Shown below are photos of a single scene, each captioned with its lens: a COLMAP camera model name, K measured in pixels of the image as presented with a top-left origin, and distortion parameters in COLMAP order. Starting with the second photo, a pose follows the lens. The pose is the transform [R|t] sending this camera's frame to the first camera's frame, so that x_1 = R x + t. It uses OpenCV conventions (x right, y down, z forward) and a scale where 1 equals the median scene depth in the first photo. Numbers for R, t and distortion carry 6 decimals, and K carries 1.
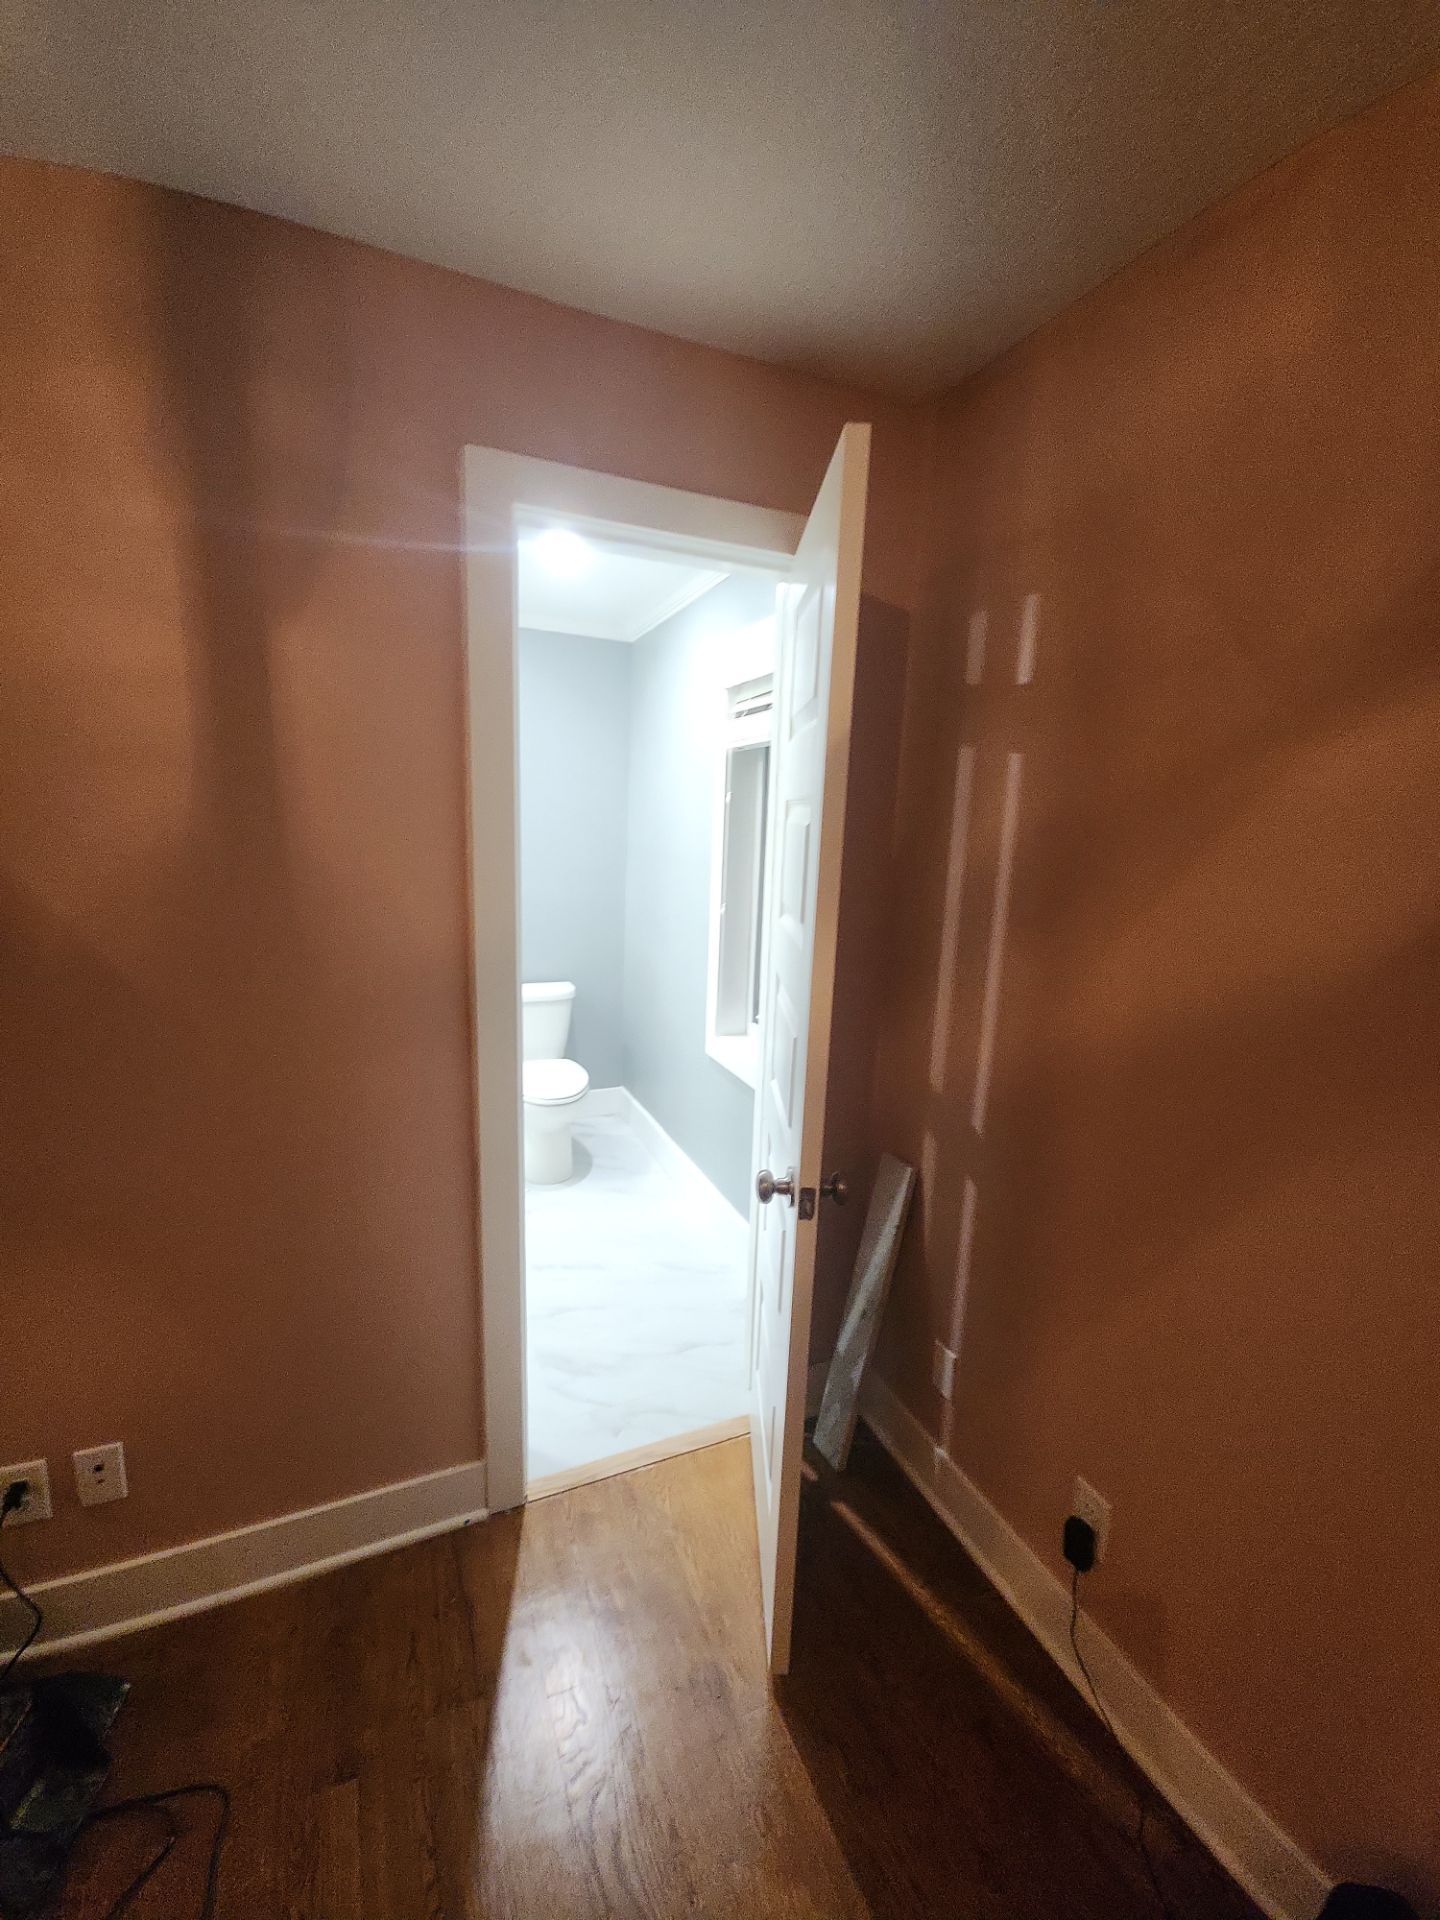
lens RADIAL K [[782.7, 0, 719.3], [0, 782.7, 958.9], [0, 0, 1]] dist [0.015670, -0.011803]
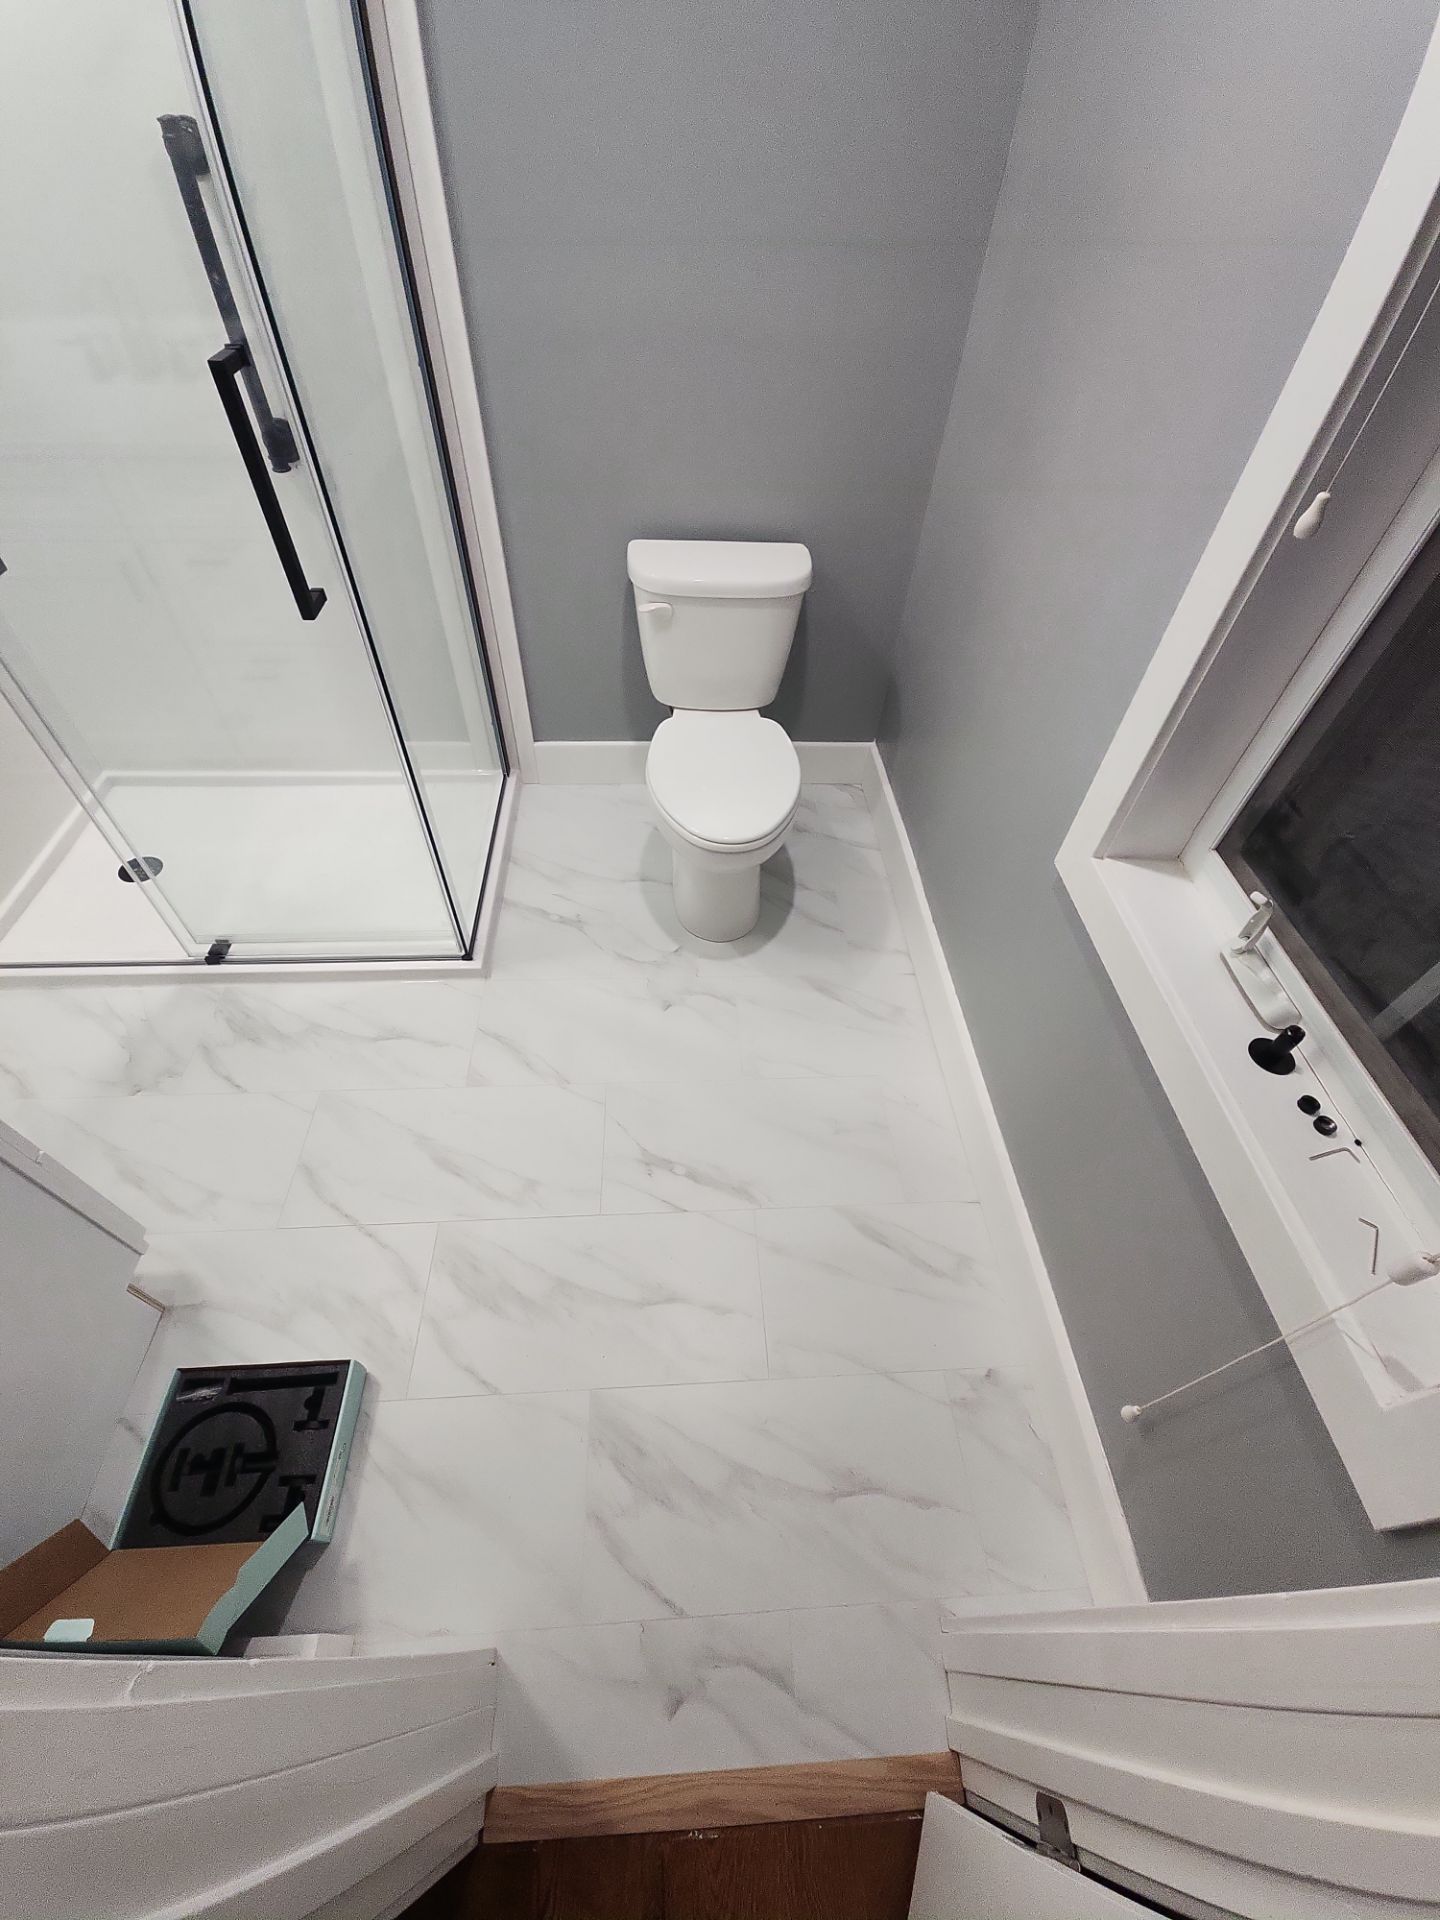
lens RADIAL K [[782.7, 0, 719.3], [0, 782.7, 958.9], [0, 0, 1]] dist [0.015670, -0.011803]
pose [[0.935108, 0.265623, -0.234559, -0.142396], [-0.065441, 0.779975, 0.622380, -0.175776], [0.348268, -0.566643, 0.746743, 1.158740]]
